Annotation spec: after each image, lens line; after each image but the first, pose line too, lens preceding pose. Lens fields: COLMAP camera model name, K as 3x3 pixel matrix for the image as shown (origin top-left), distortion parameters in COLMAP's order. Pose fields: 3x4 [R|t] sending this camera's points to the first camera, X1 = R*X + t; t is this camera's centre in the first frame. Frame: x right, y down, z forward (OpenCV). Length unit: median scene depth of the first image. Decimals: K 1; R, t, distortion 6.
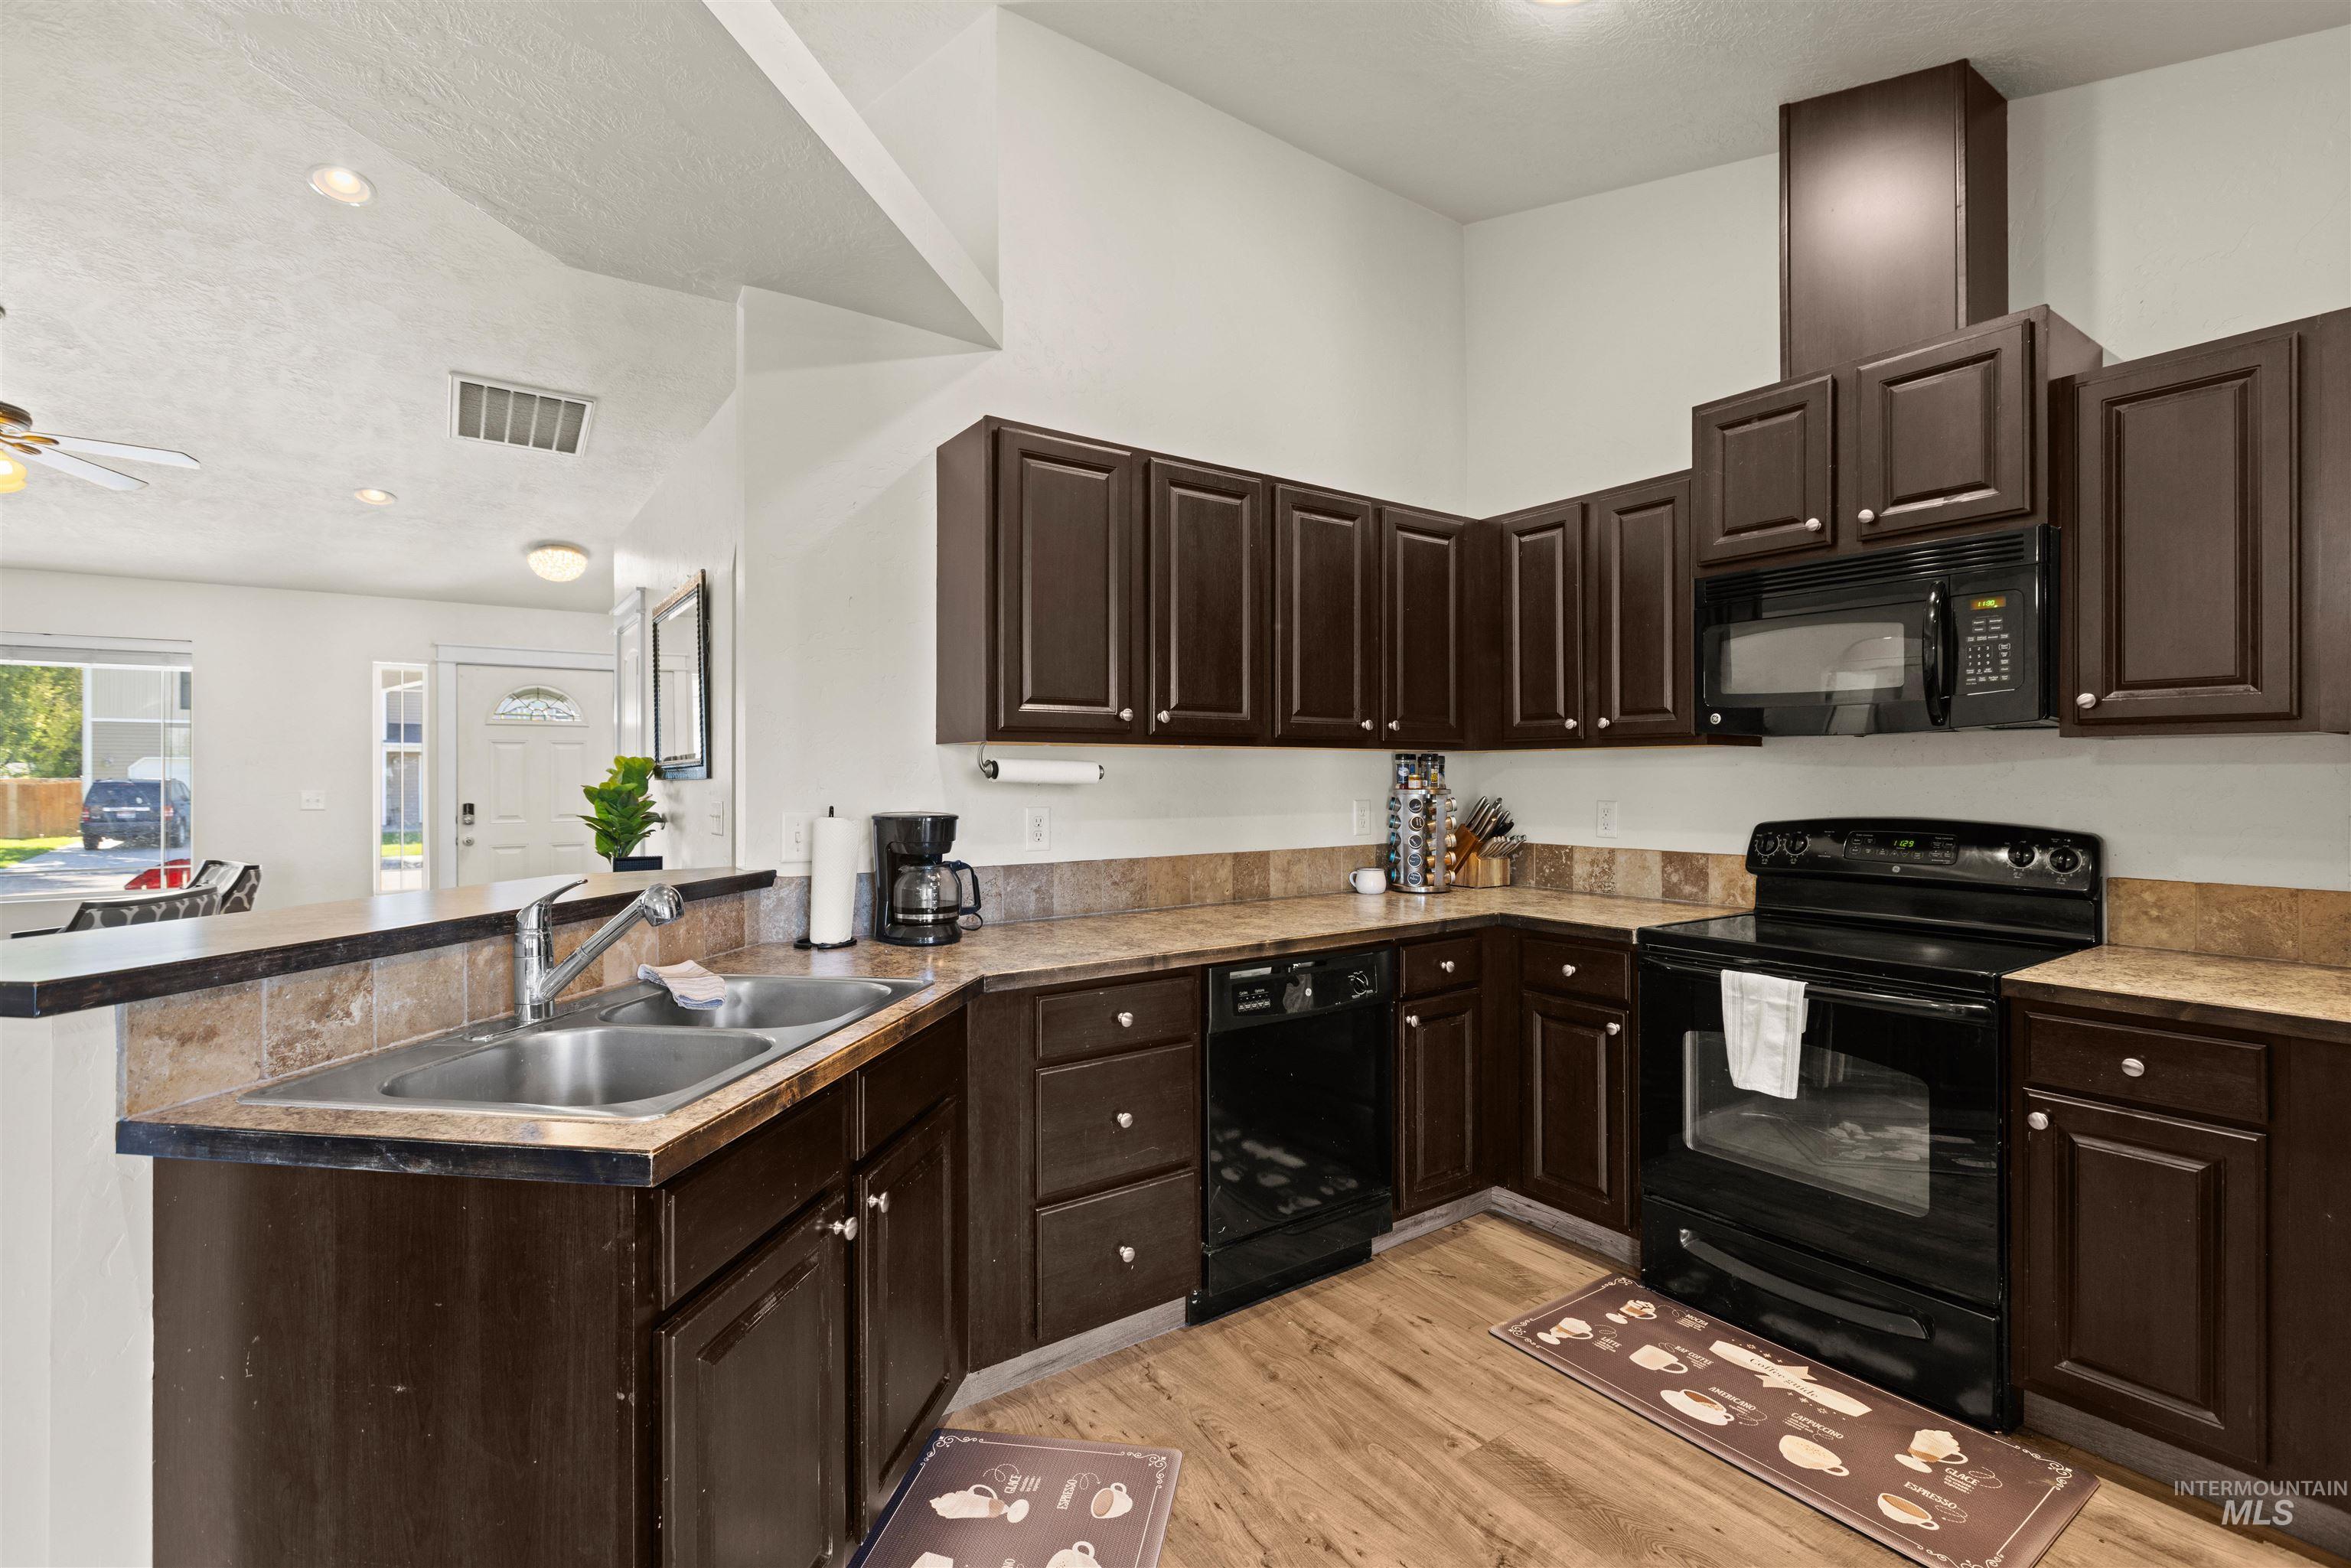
lens RADIAL K [[1046.6, 0, 1187.1], [0, 1046.6, 776.0], [0, 0, 1]] dist [0.002571, -0.001207]
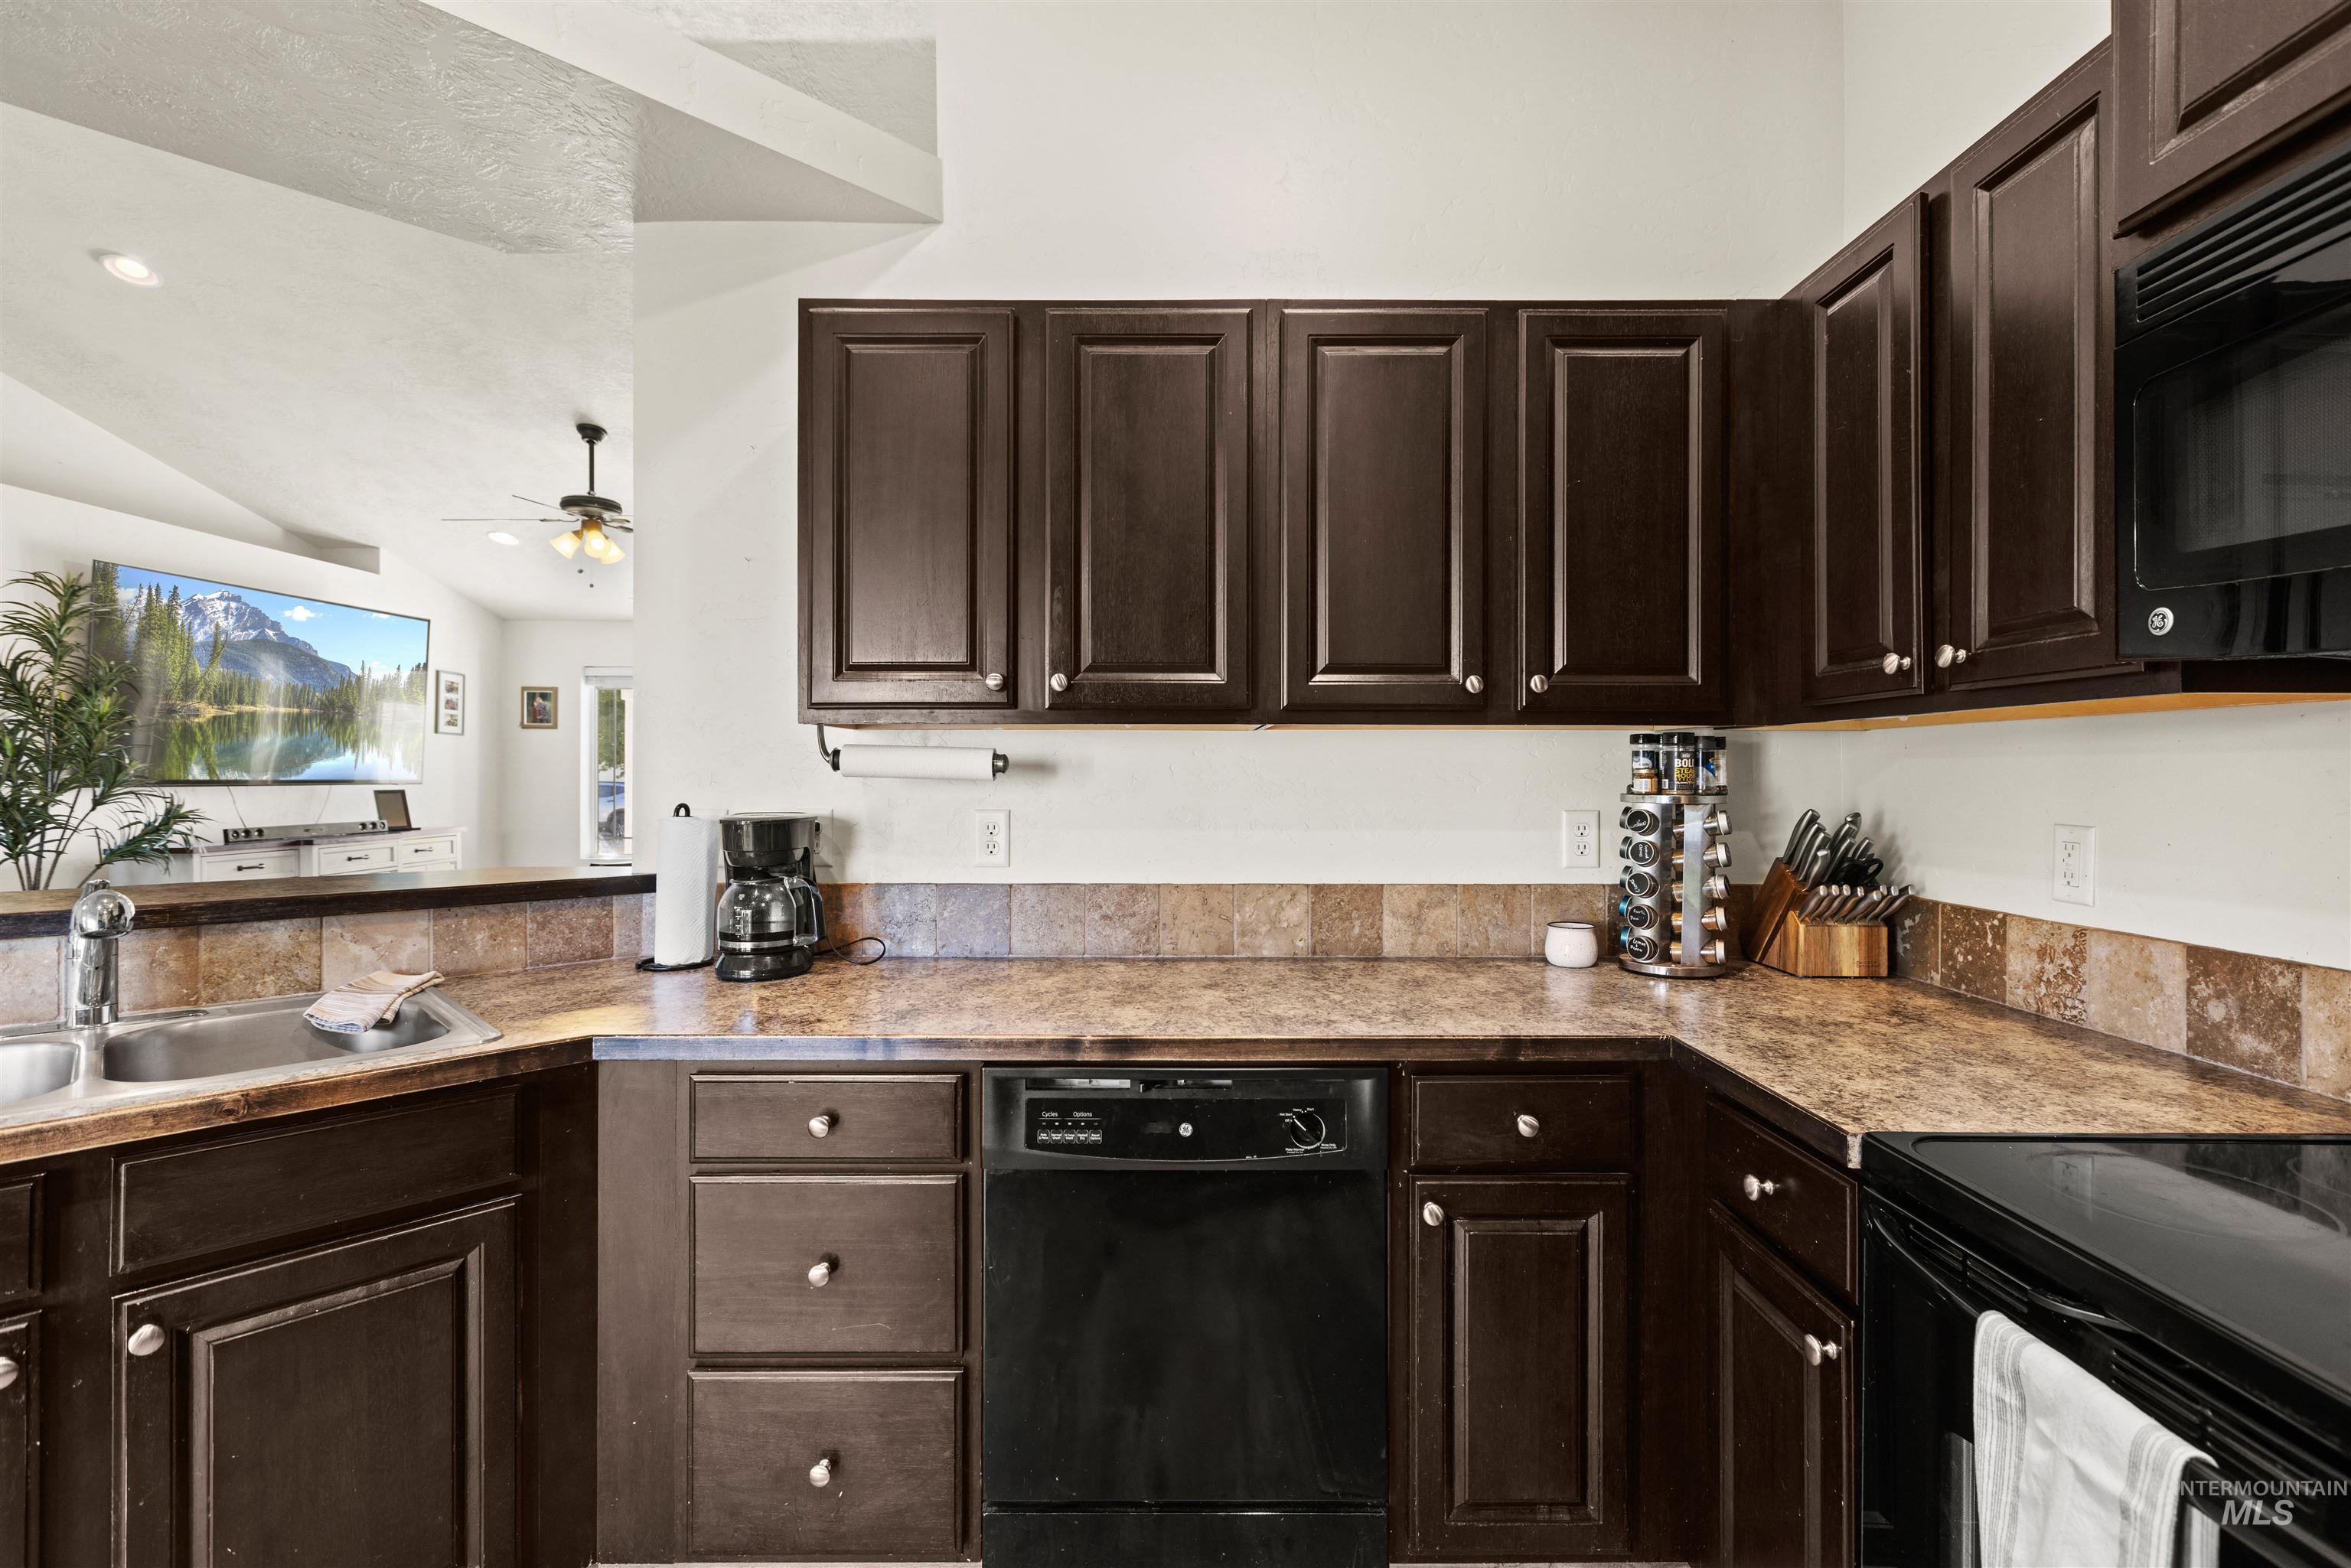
lens RADIAL K [[1046.6, 0, 1195.9], [0, 1046.6, 776.9], [0, 0, 1]] dist [0.002571, -0.001207]
pose [[0.814188, 0.006292, -0.580567, 0.399480], [-0.002824, 0.999972, 0.006877, -0.000289], [0.580594, -0.003960, 0.814184, 0.437645]]
